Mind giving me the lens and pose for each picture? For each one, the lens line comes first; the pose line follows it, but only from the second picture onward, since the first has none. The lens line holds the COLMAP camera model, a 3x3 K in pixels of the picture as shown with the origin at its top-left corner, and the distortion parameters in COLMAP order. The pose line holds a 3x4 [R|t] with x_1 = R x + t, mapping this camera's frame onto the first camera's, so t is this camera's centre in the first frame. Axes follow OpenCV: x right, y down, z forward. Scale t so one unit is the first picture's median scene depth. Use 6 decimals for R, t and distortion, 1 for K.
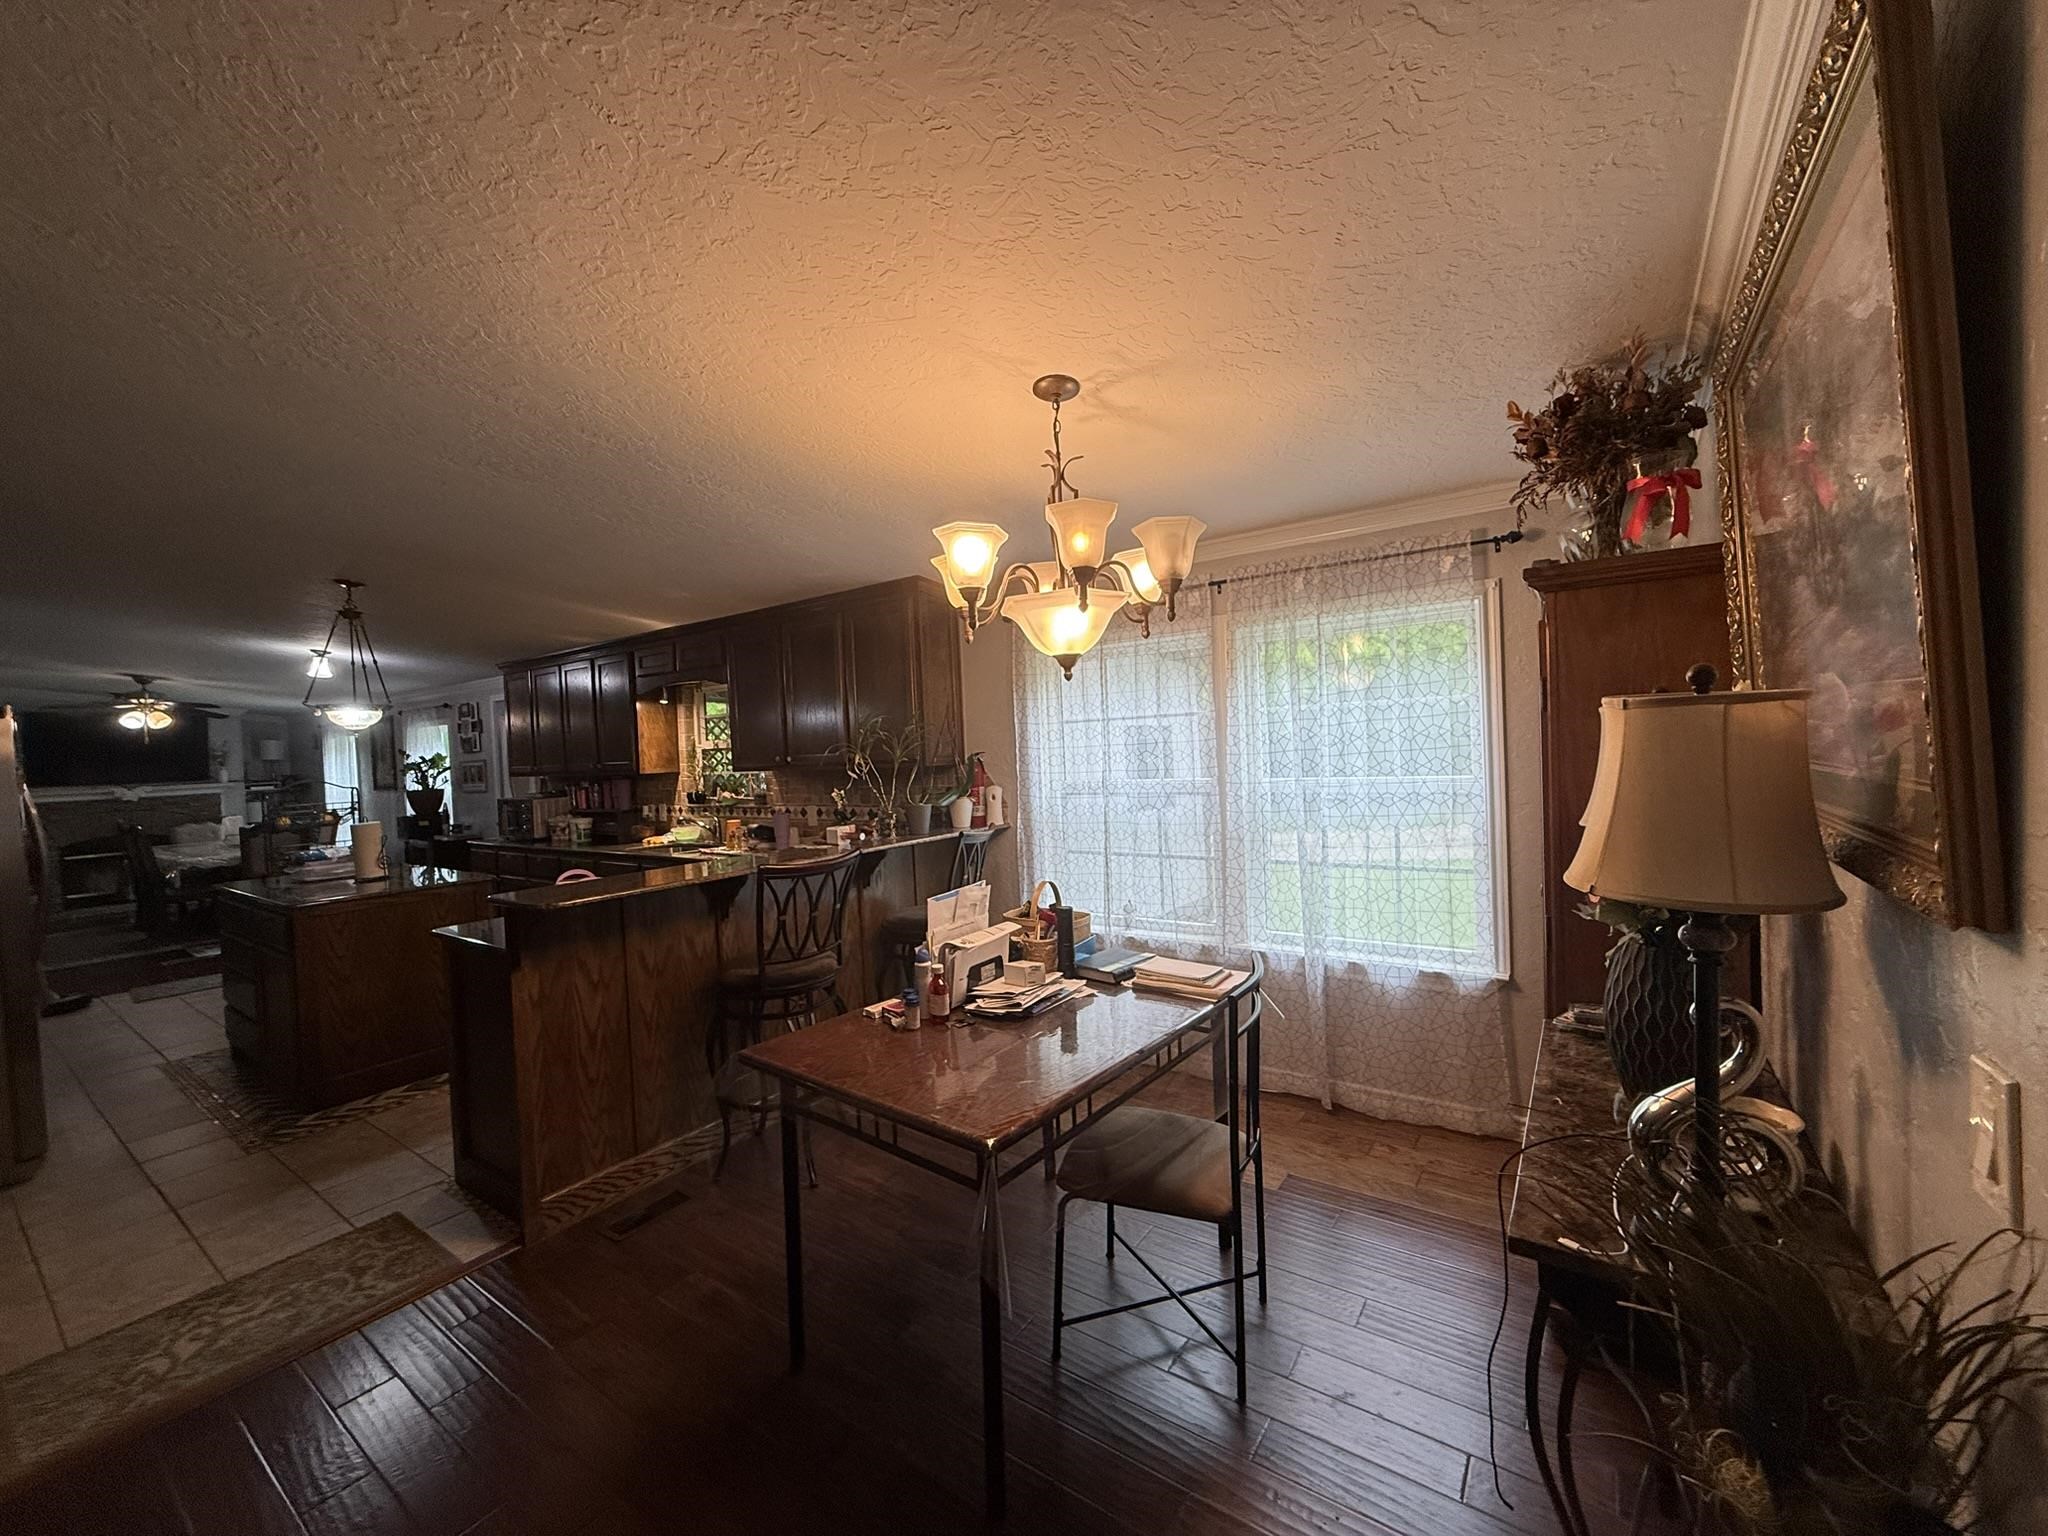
lens RADIAL K [[816.9, 0, 1024.0], [0, 816.9, 768.0], [0, 0, 1]] dist [-0.000306, -0.000186]
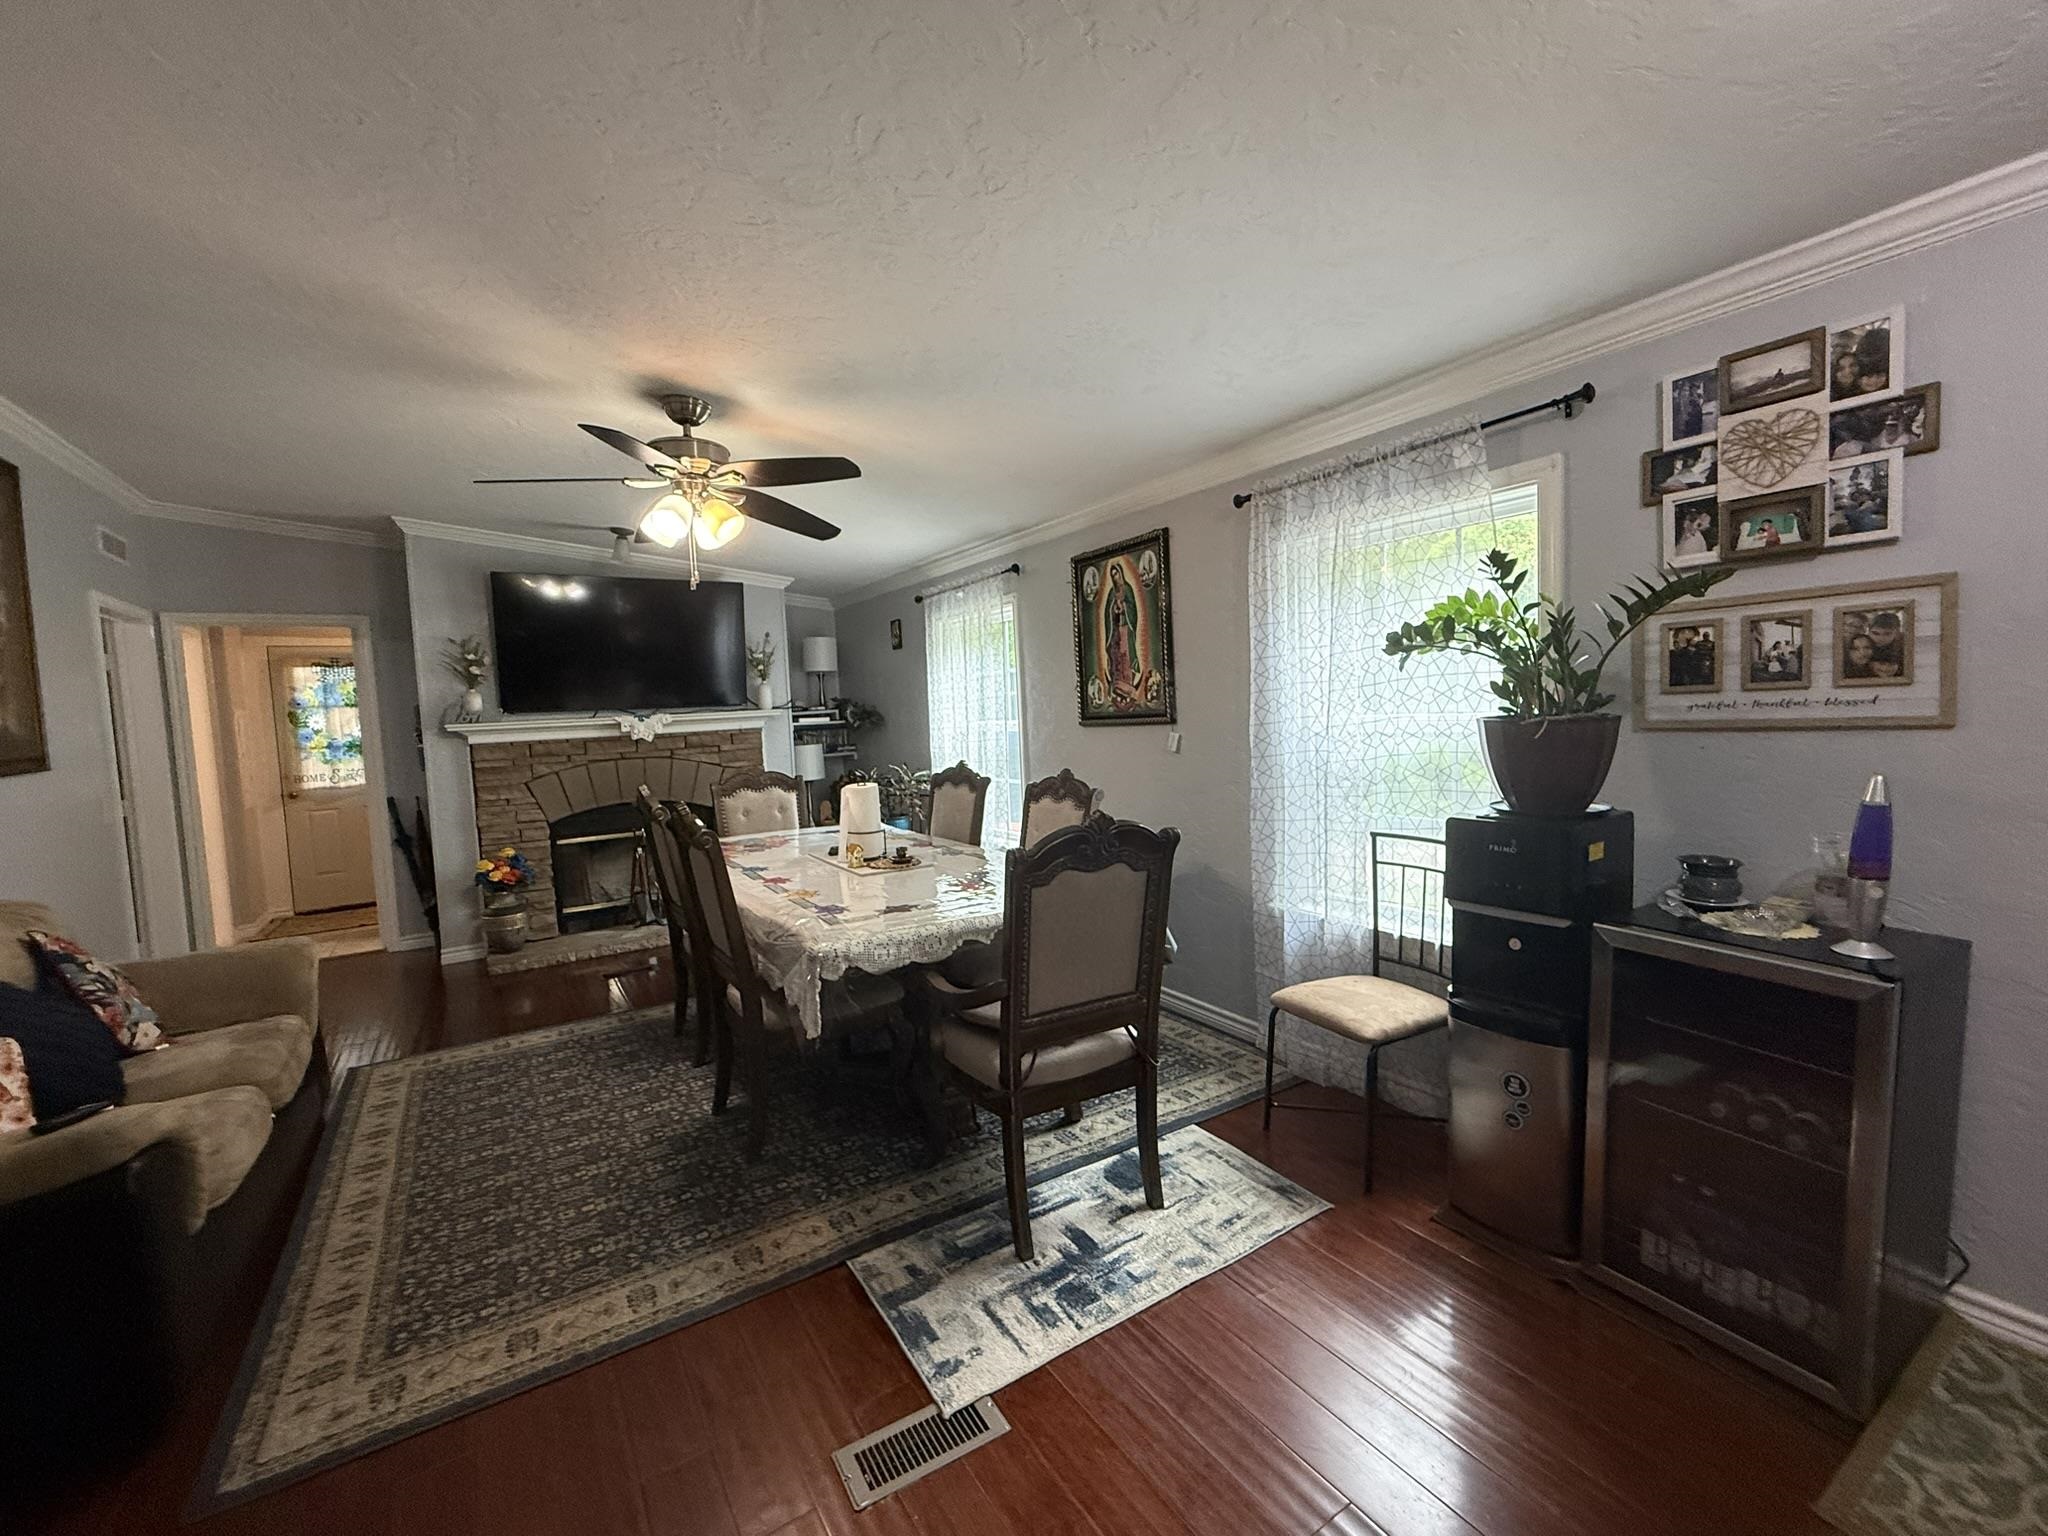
lens RADIAL K [[823.2, 0, 1011.3], [0, 823.2, 762.5], [0, 0, 1]] dist [0.000078, 0.000173]
pose [[0.928395, 0.026674, -0.370637, -0.858441], [-0.005412, 0.998285, 0.058288, 0.028662], [0.371556, -0.052109, 0.926947, 0.753143]]
